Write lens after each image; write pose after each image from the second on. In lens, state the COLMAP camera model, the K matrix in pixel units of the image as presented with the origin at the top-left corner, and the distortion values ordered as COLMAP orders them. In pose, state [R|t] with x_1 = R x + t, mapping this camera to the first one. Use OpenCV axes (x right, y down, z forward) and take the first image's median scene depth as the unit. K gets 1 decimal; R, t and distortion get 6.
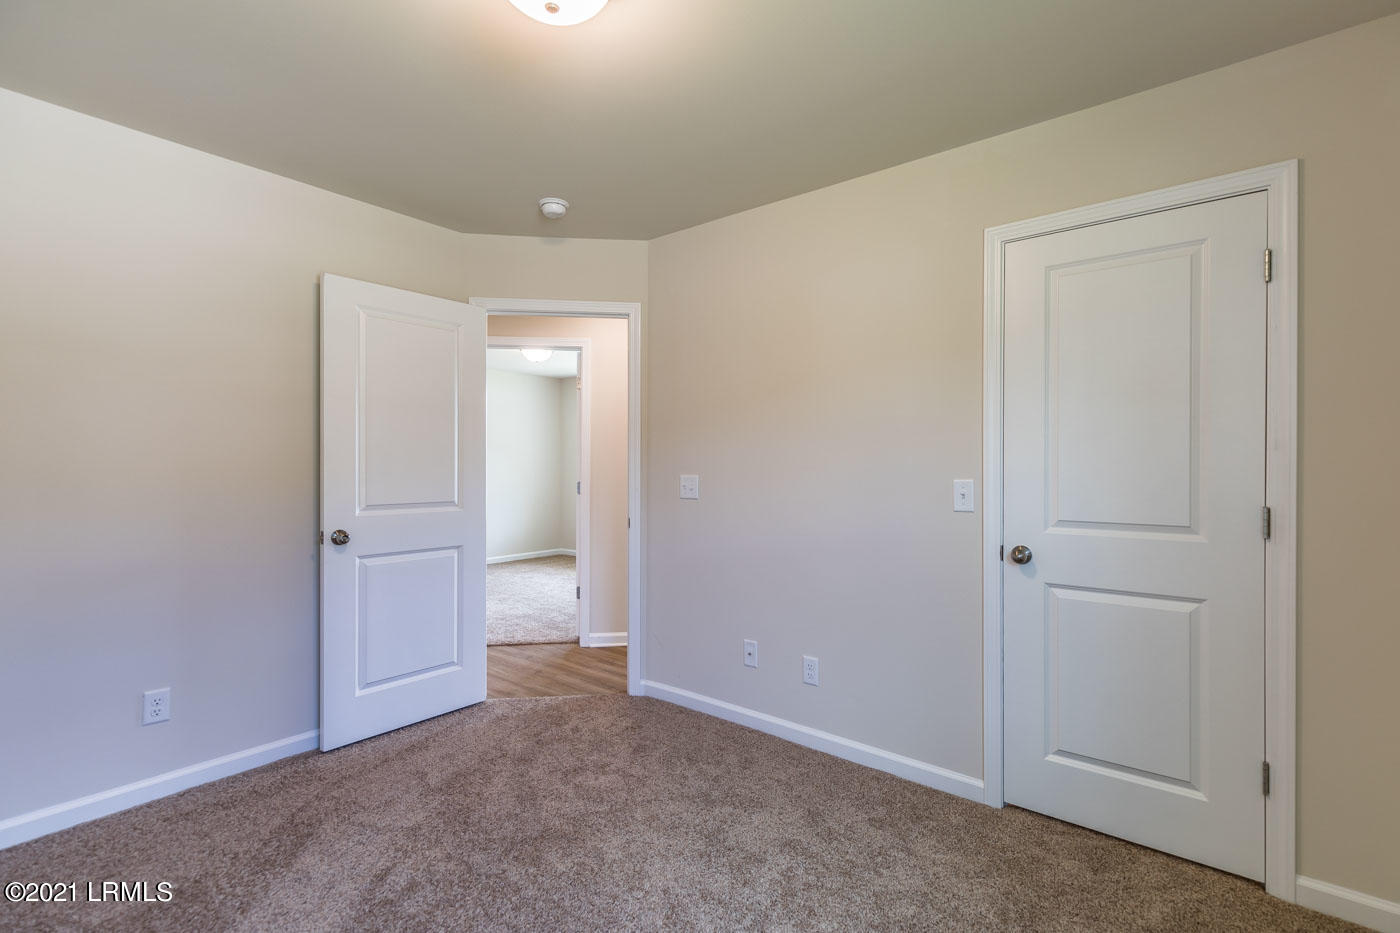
lens RADIAL K [[645.5, 0, 707.5], [0, 645.5, 465.1], [0, 0, 1]] dist [0.005870, -0.001189]
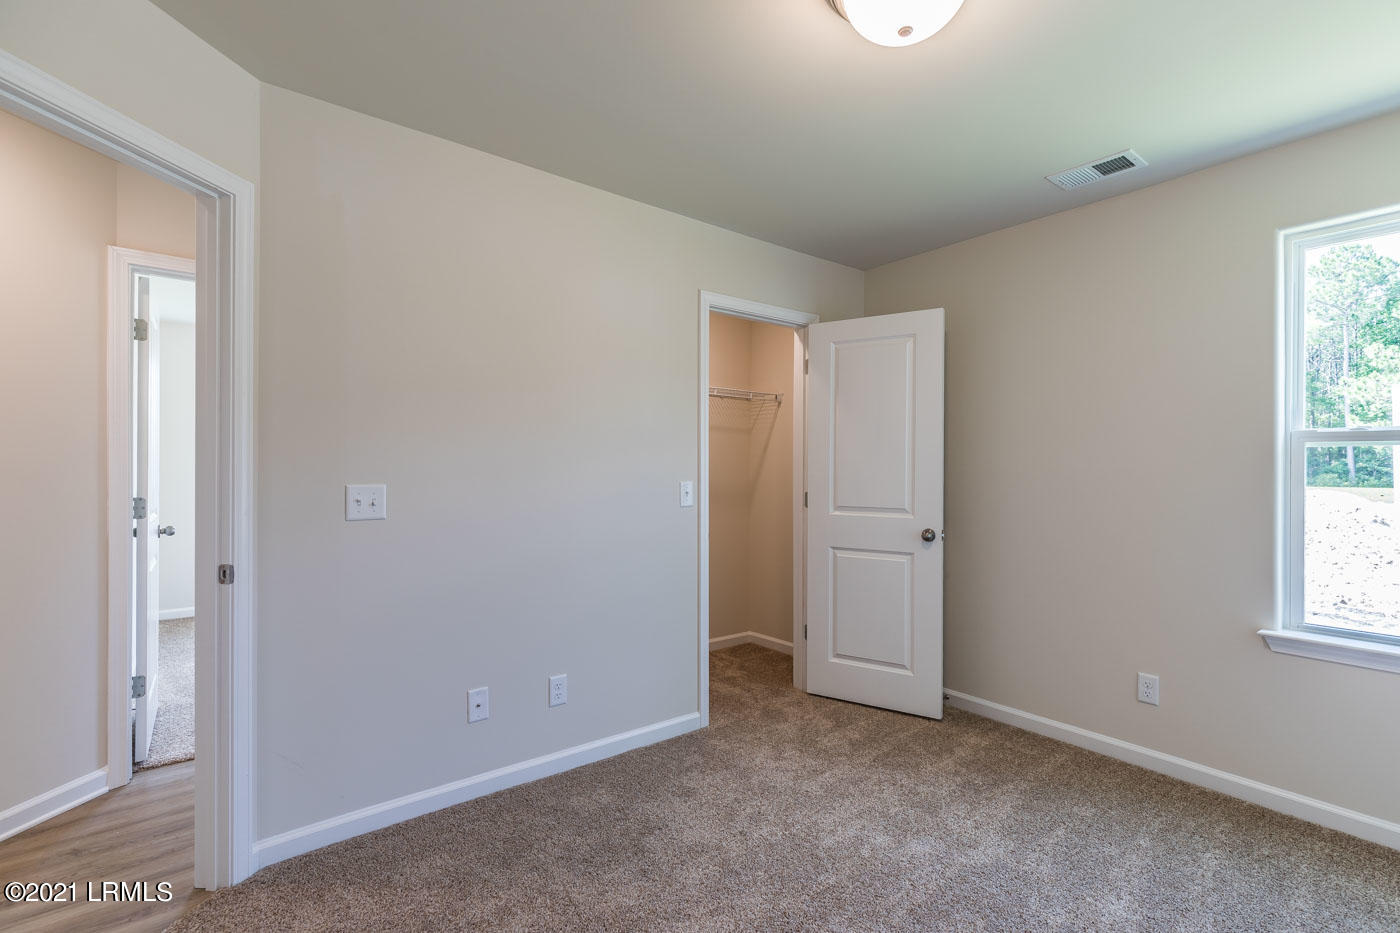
lens RADIAL K [[645.5, 0, 702.4], [0, 645.5, 461.4], [0, 0, 1]] dist [0.005870, -0.001189]
pose [[0.203862, 0.007440, 0.978971, -0.665483], [-0.007792, 0.999952, -0.005977, -0.007358], [-0.978969, -0.006410, 0.203910, 0.567600]]
